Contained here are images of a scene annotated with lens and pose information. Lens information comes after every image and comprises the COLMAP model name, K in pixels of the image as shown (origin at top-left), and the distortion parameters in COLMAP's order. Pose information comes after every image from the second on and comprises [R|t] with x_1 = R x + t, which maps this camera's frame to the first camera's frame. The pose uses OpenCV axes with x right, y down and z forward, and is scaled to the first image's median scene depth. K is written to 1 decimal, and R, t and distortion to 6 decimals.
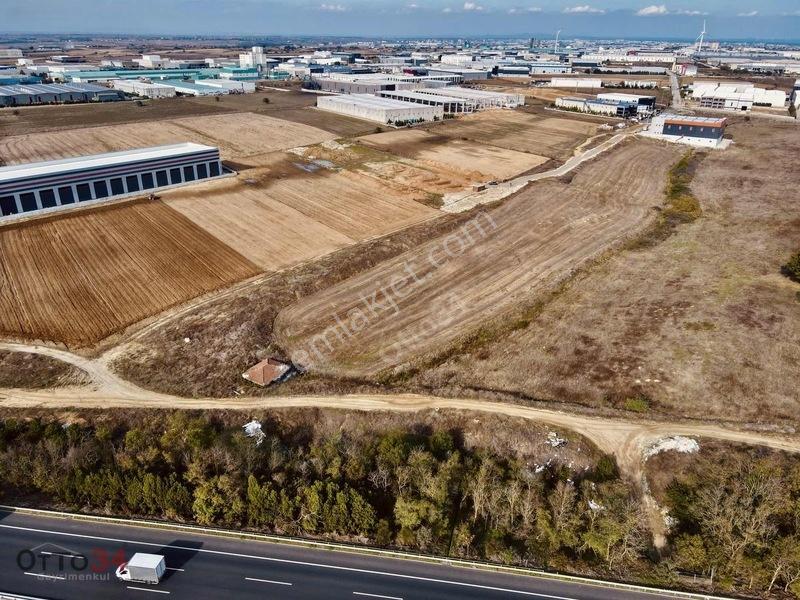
lens RADIAL K [[588.7, 0, 400.0], [0, 588.7, 300.0], [0, 0, 1]] dist [0.003858, 0.021293]
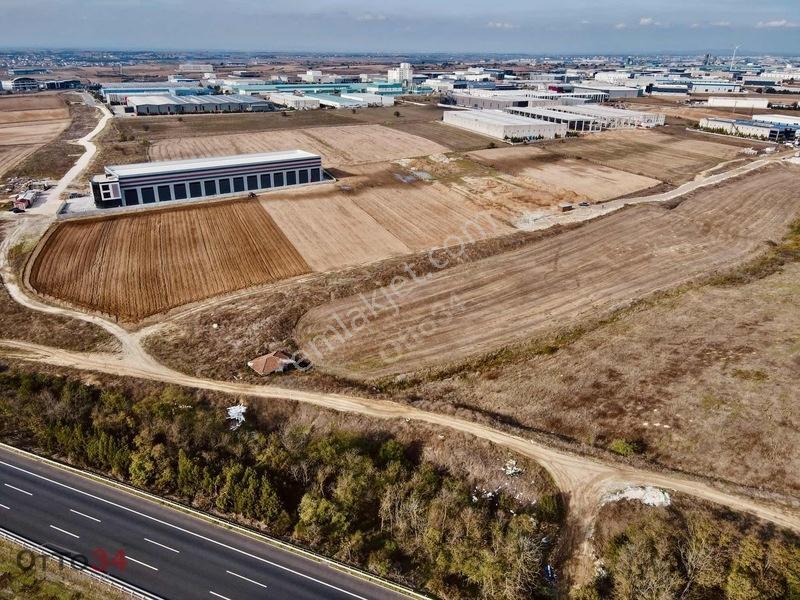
lens RADIAL K [[588.7, 0, 400.0], [0, 588.7, 300.0], [0, 0, 1]] dist [0.003858, 0.021293]
pose [[0.967224, 0.099009, -0.233829, 0.144221], [-0.104650, 0.994439, -0.011810, -0.001552], [0.231359, 0.035893, 0.972206, 0.010789]]
